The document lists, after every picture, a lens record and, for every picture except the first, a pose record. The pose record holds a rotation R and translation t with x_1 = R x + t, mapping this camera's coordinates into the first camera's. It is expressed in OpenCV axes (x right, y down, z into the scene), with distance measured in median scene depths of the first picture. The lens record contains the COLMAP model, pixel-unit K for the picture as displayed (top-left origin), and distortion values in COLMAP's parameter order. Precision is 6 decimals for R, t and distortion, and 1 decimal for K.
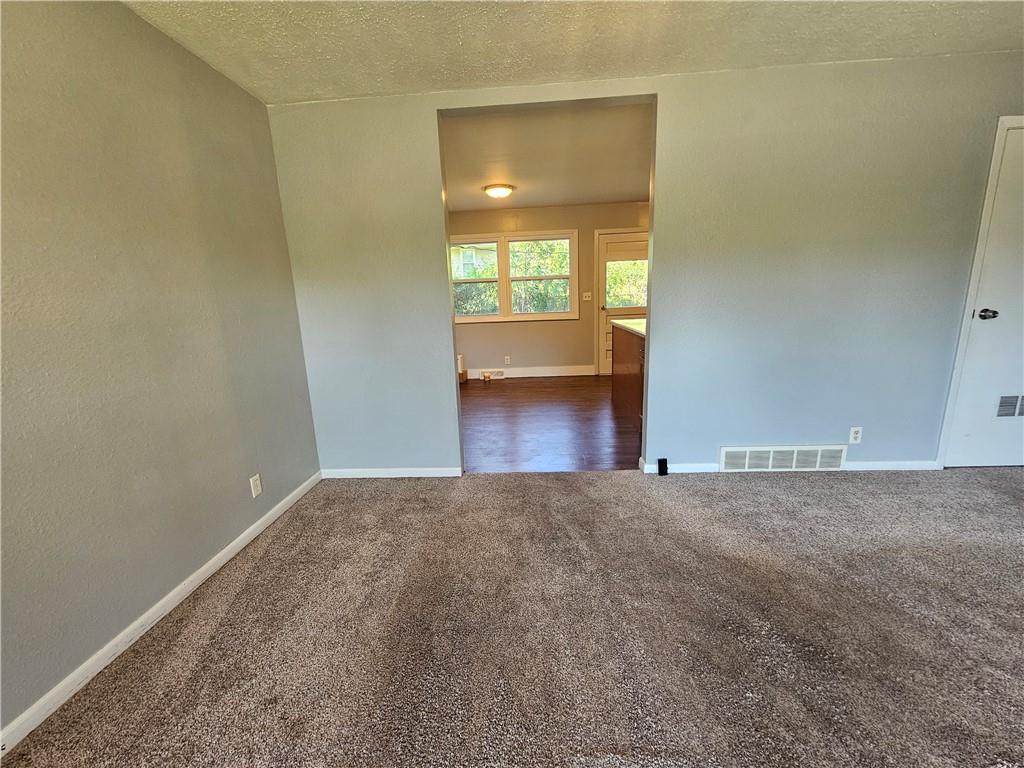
lens RADIAL K [[426.7, 0, 511.0], [0, 426.7, 382.9], [0, 0, 1]] dist [-0.002525, 0.000638]
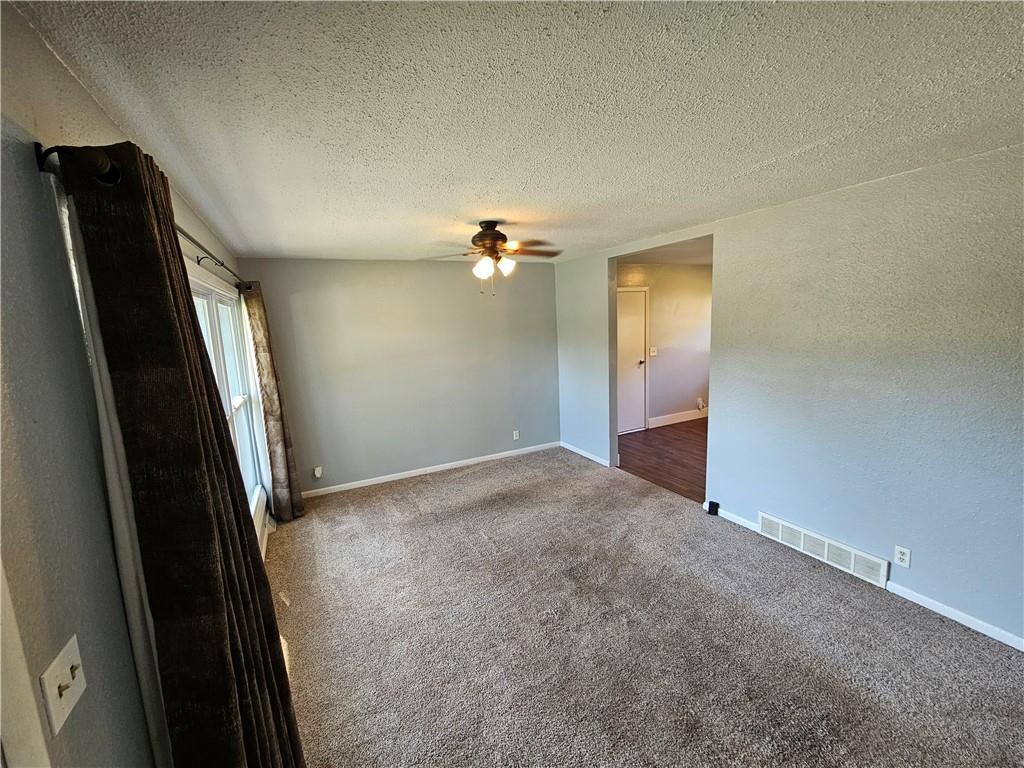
lens RADIAL K [[426.7, 0, 512.9], [0, 426.7, 383.8], [0, 0, 1]] dist [-0.002525, 0.000638]
pose [[0.501694, 0.148543, -0.852196, 1.113619], [-0.149175, 0.985244, 0.083914, -0.191003], [0.852086, 0.085027, 0.516450, -0.202662]]
